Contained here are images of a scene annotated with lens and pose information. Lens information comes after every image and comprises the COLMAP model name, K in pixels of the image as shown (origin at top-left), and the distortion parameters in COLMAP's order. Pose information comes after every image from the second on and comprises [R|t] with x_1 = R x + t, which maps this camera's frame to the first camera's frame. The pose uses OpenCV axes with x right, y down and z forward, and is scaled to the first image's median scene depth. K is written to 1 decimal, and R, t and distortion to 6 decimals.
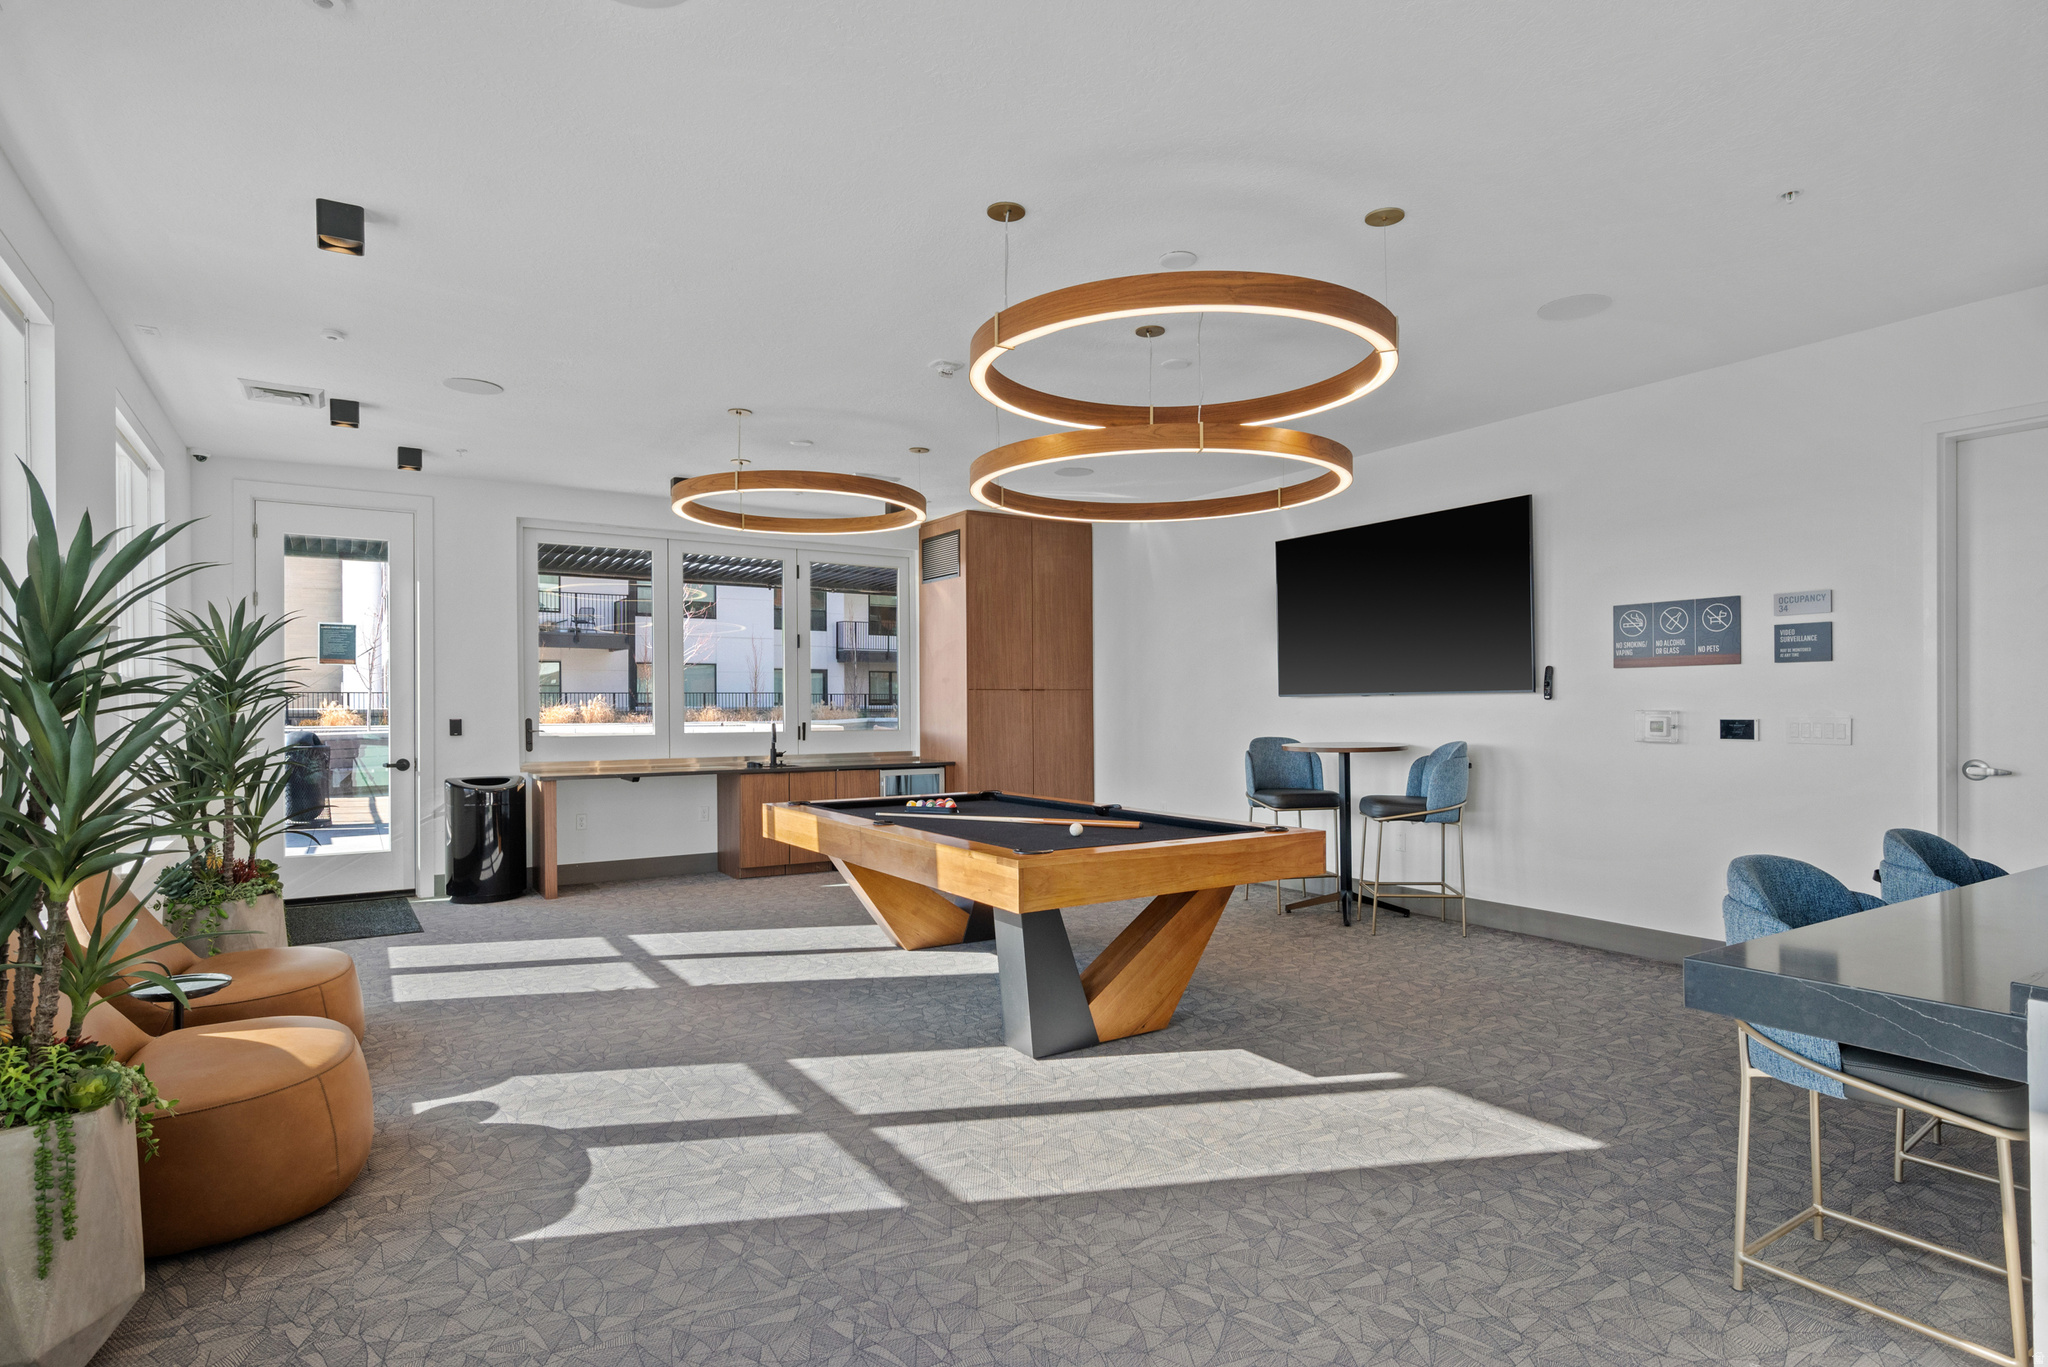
lens RADIAL K [[1070.1, 0, 1025.2], [0, 1070.1, 711.3], [0, 0, 1]] dist [-0.000298, -0.000559]
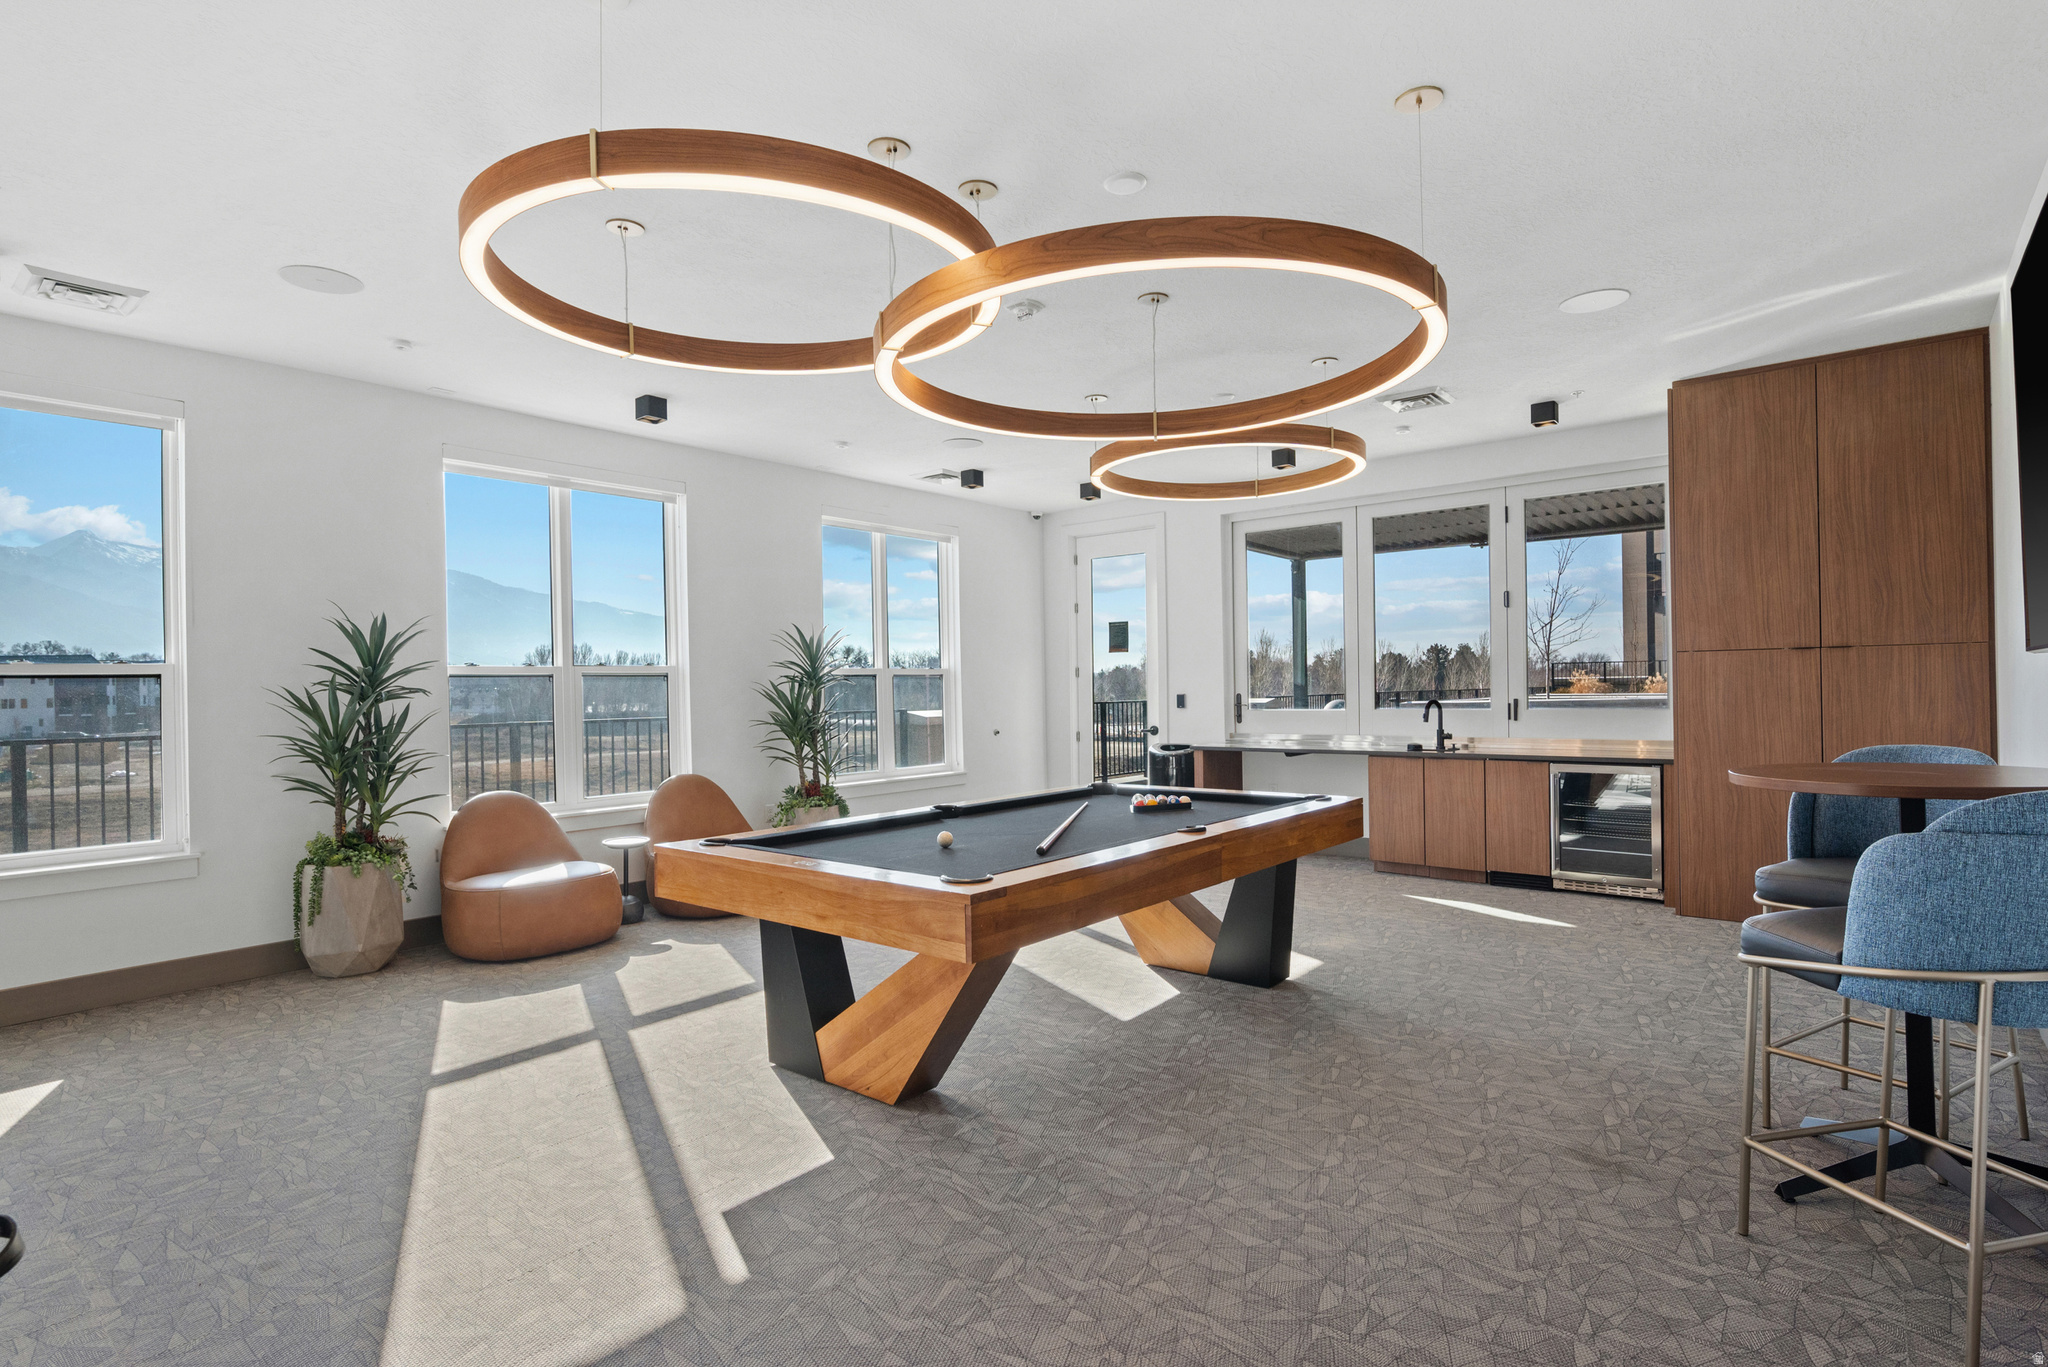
lens RADIAL K [[1008.0, 0, 1024.0], [0, 1008.0, 683.5], [0, 0, 1]] dist [-0.001626, 0.000017]
pose [[0.305885, -0.005044, -0.952055, 0.952741], [0.011119, 0.999937, -0.001726, -0.008561], [0.952004, -0.010058, 0.305922, 0.965506]]
